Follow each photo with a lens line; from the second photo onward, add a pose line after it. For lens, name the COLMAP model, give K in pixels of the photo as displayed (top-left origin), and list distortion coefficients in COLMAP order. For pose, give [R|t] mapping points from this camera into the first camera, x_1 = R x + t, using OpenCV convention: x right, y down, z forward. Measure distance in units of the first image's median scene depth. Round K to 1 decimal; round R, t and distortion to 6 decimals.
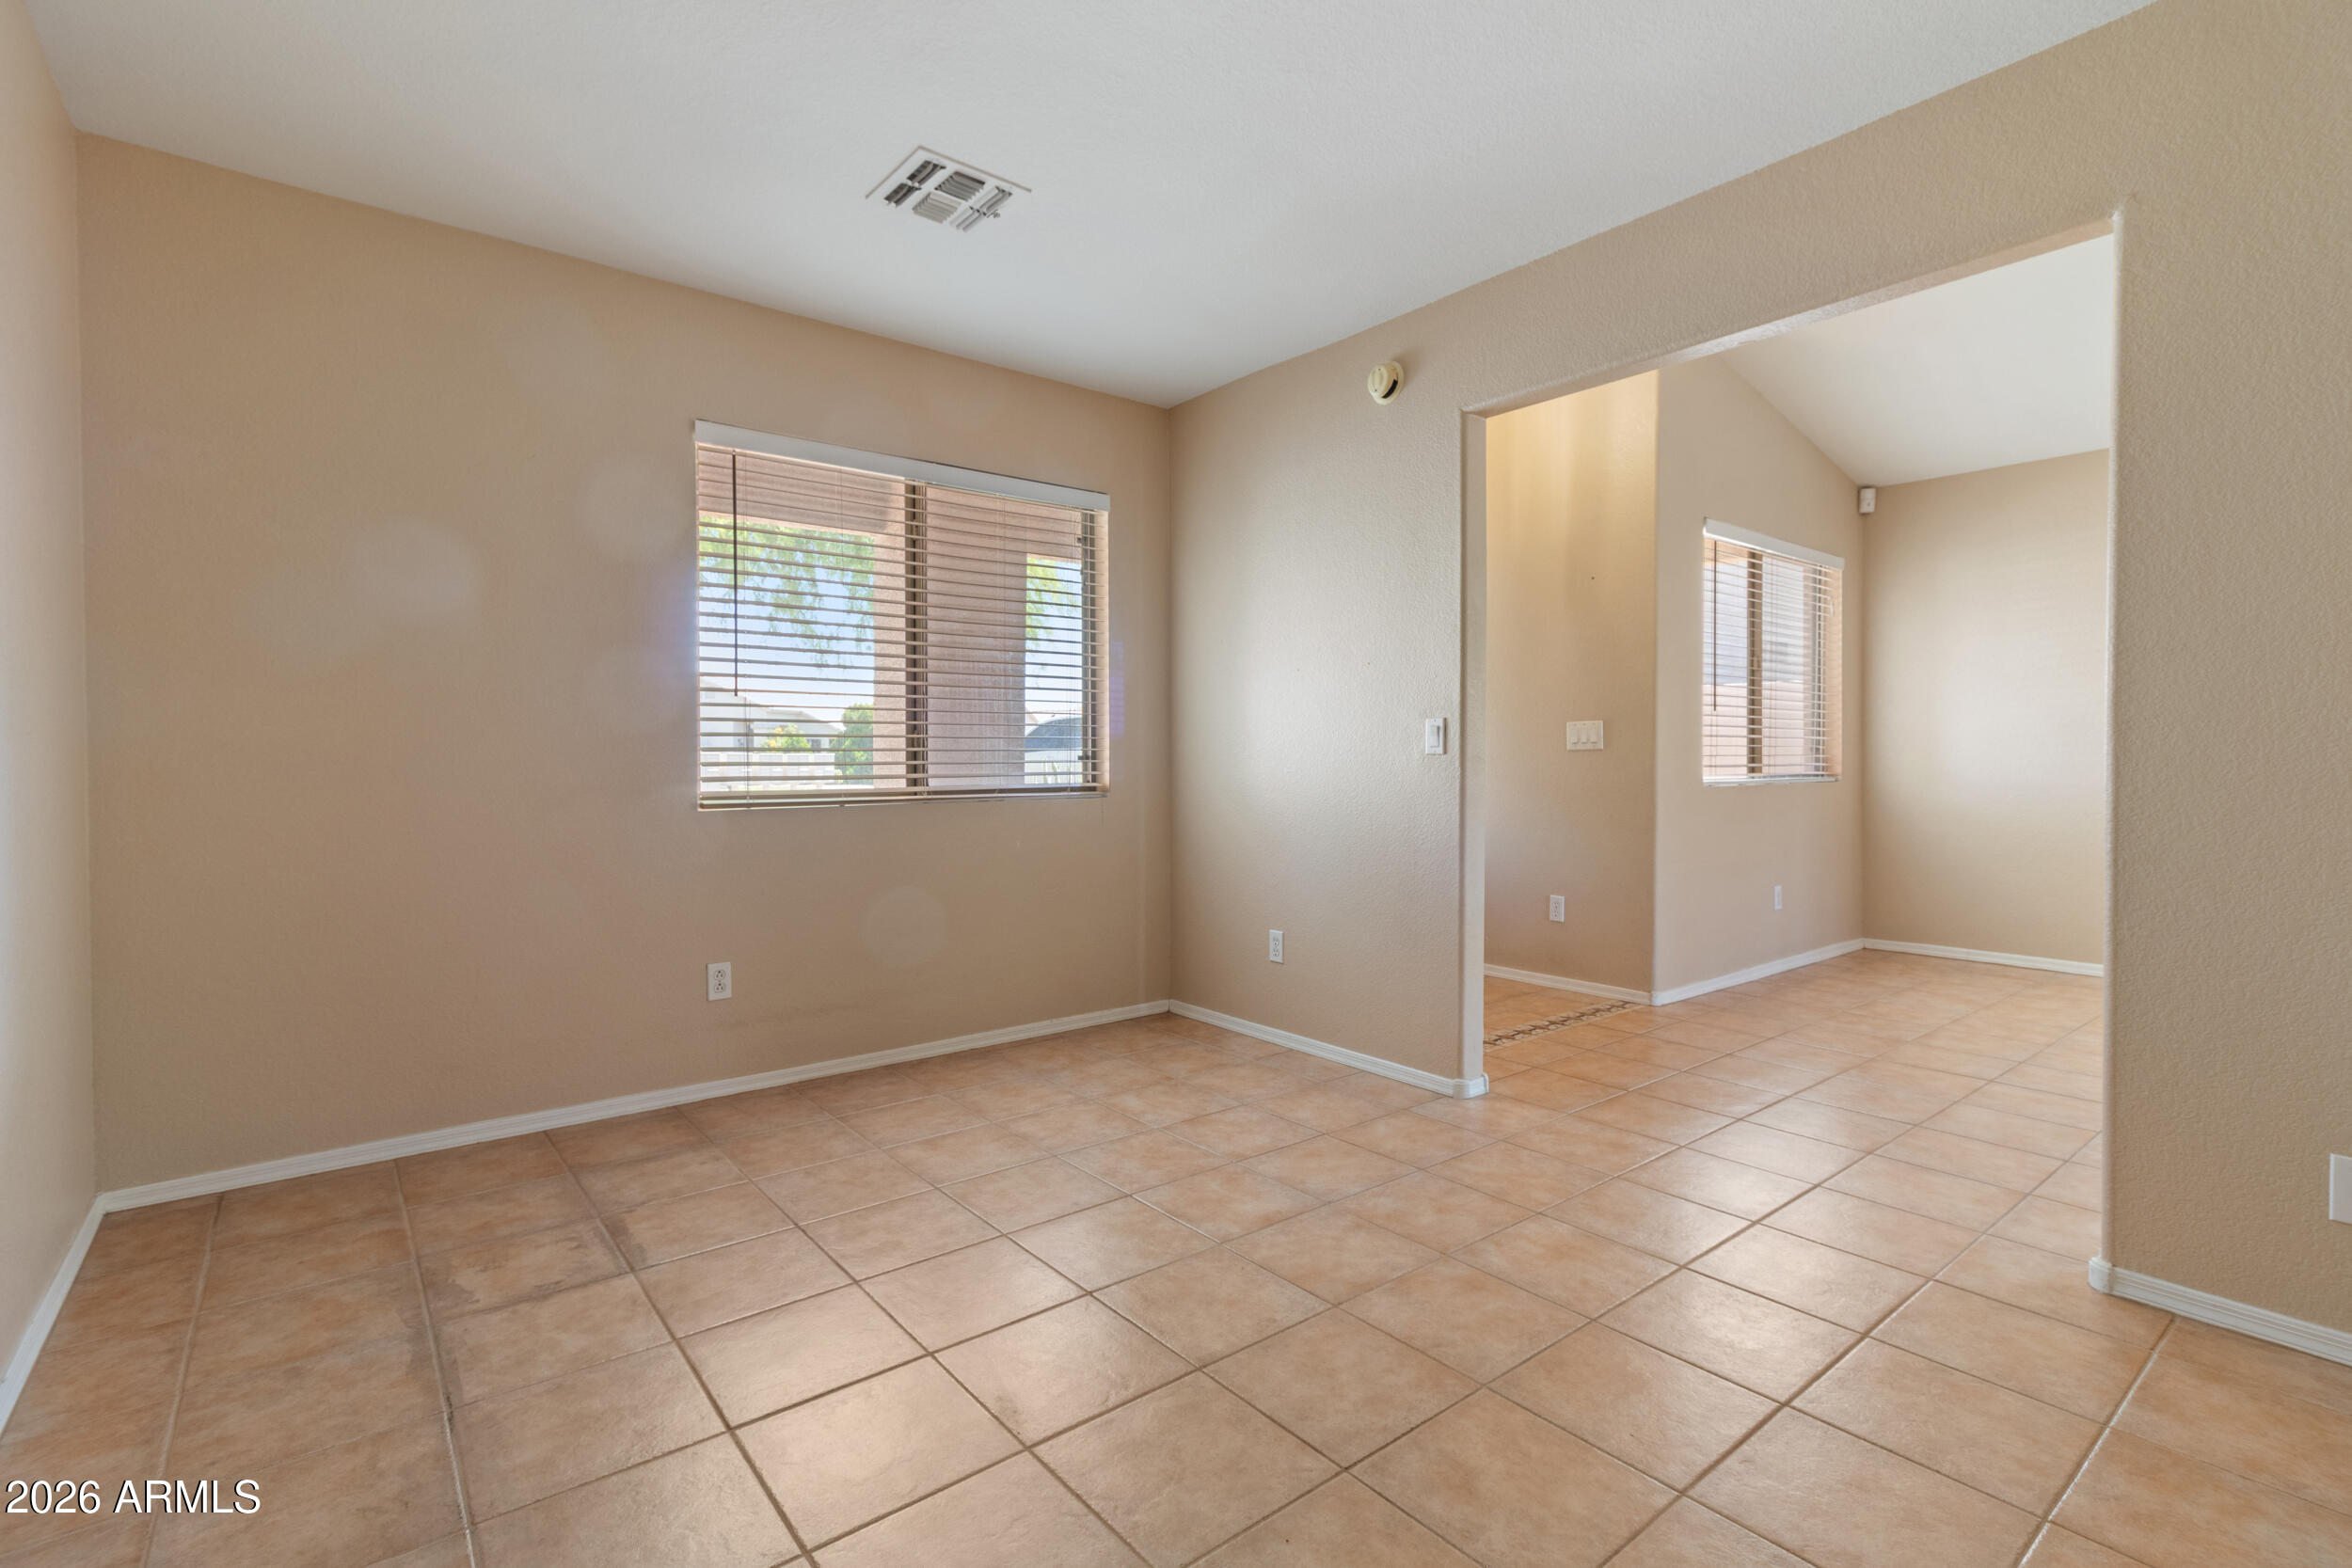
lens RADIAL K [[1079.5, 0, 1189.3], [0, 1079.5, 766.8], [0, 0, 1]] dist [-0.000008, -0.000402]
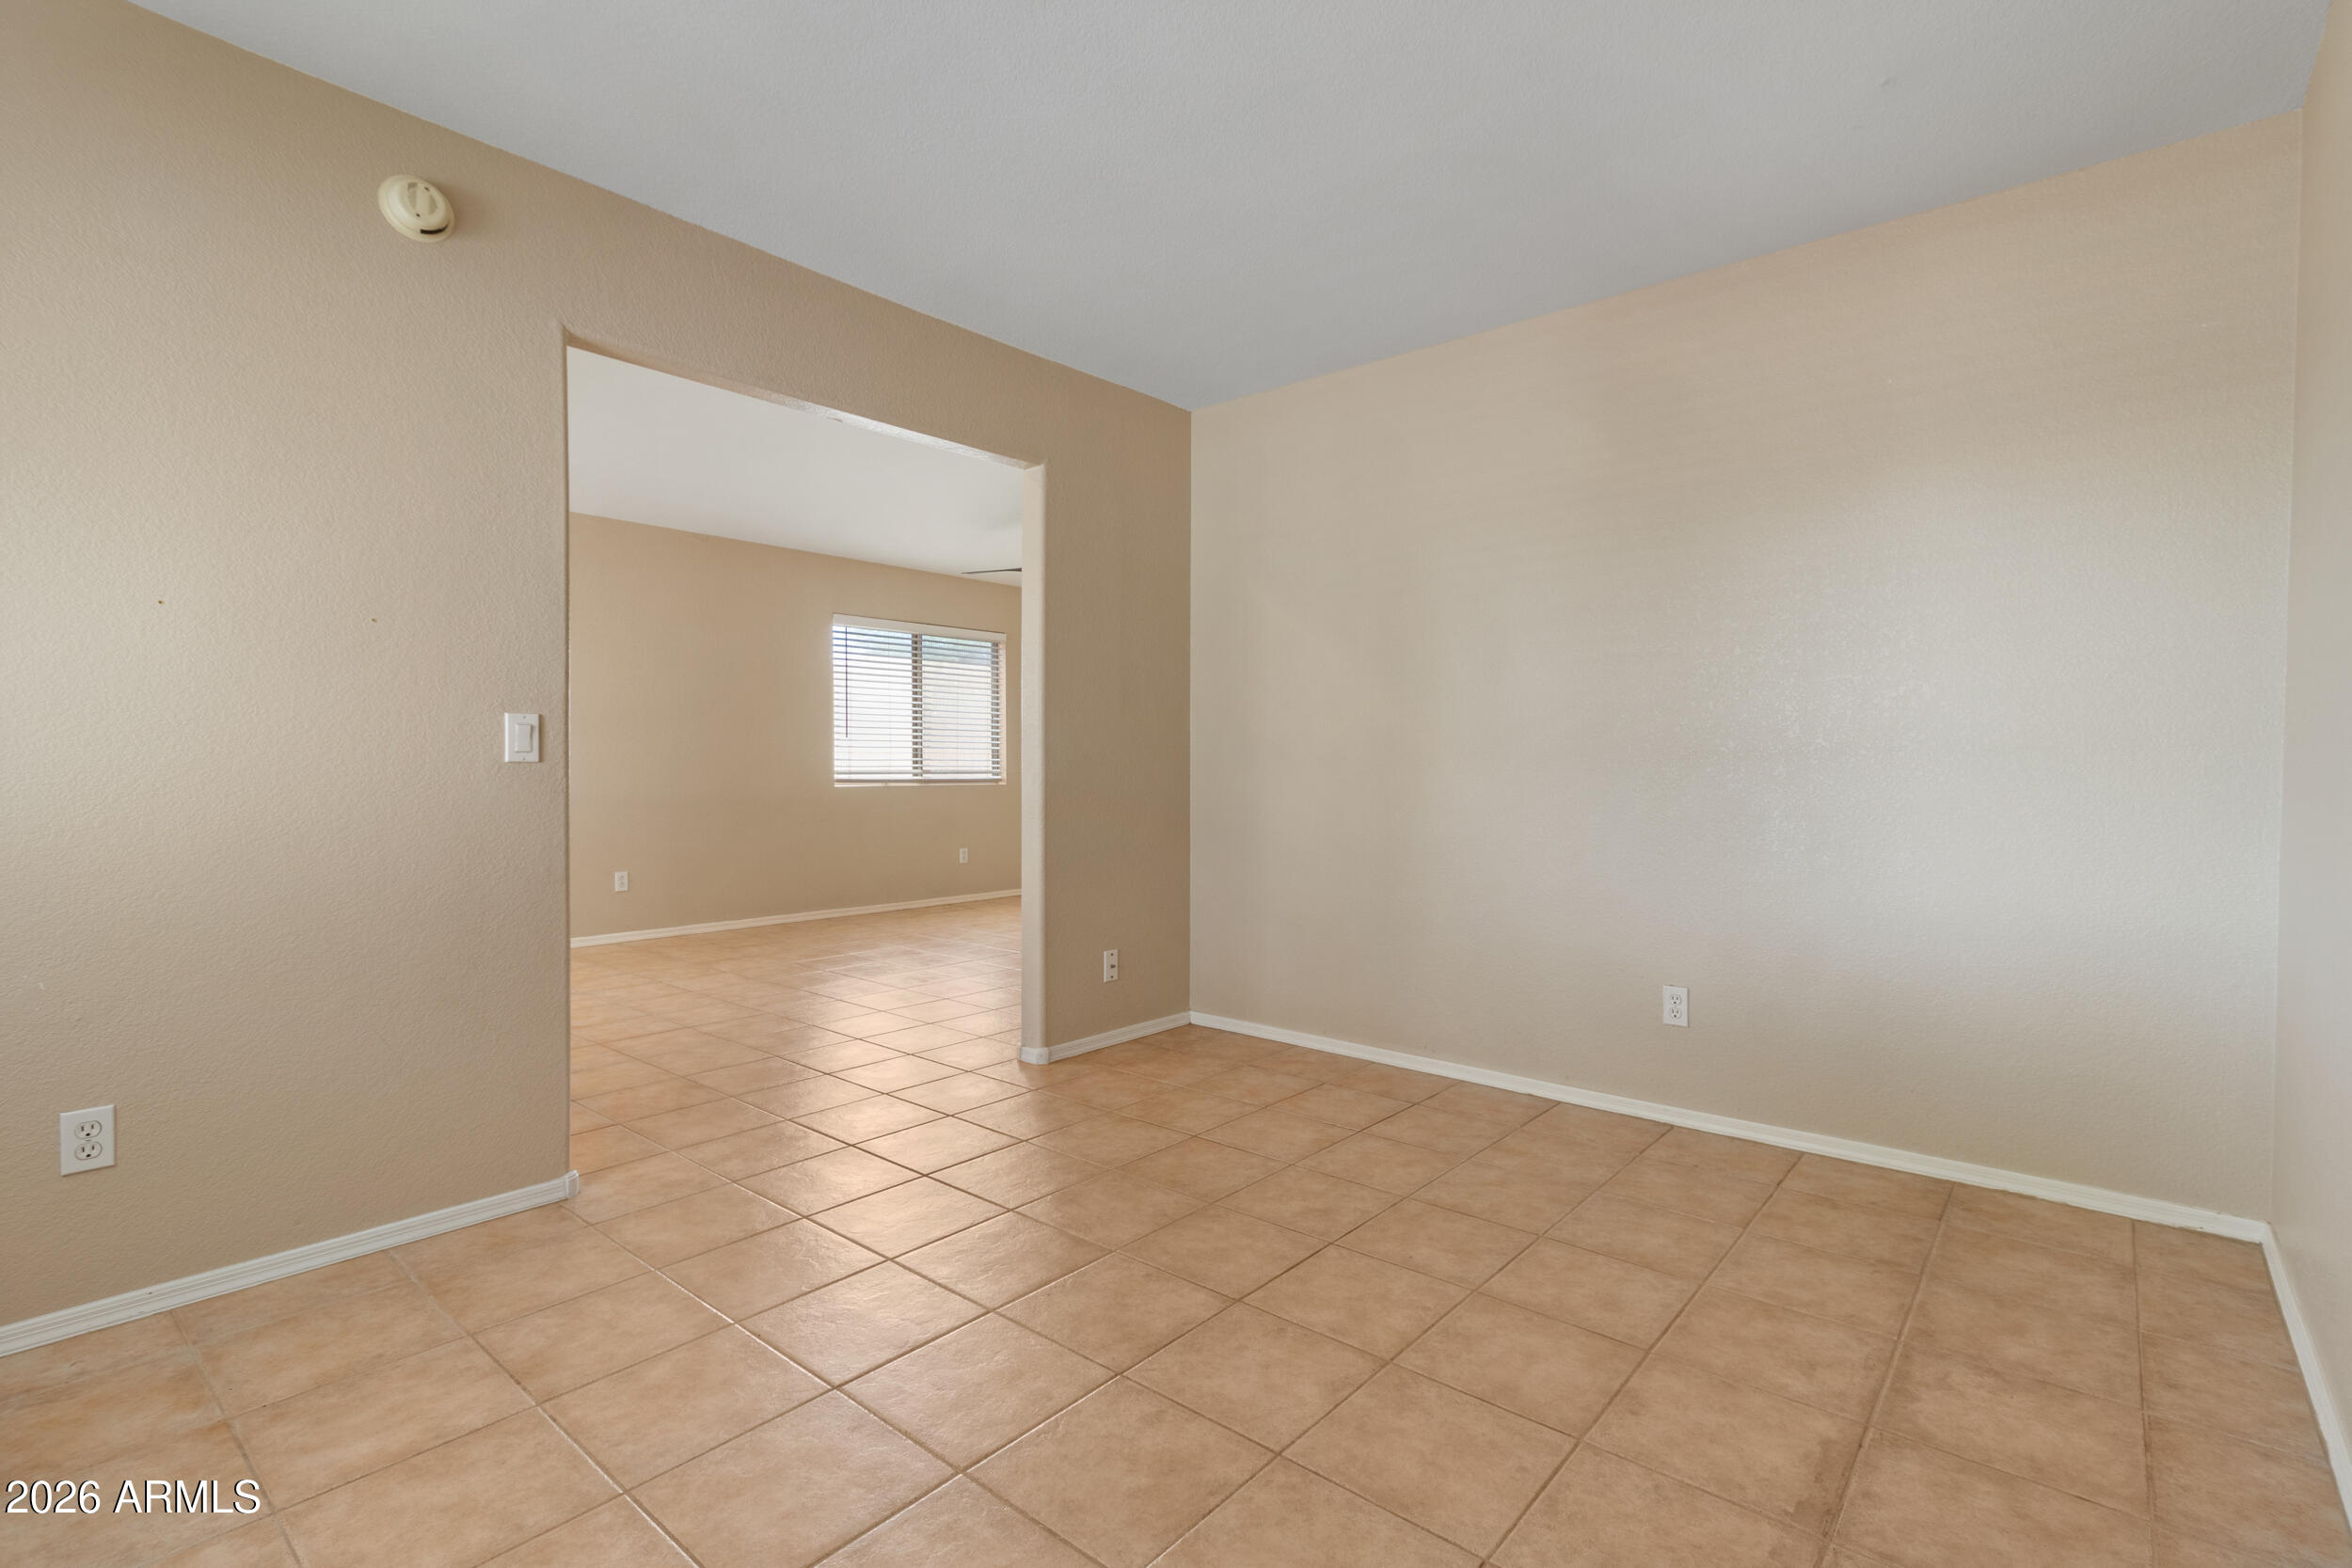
lens RADIAL K [[1079.5, 0, 1189.3], [0, 1079.5, 766.8], [0, 0, 1]] dist [-0.000008, -0.000402]
pose [[-0.182086, -0.000403, 0.983283, -0.633260], [0.012959, 0.999912, 0.002809, -0.004246], [-0.983197, 0.013254, -0.182064, 0.721749]]
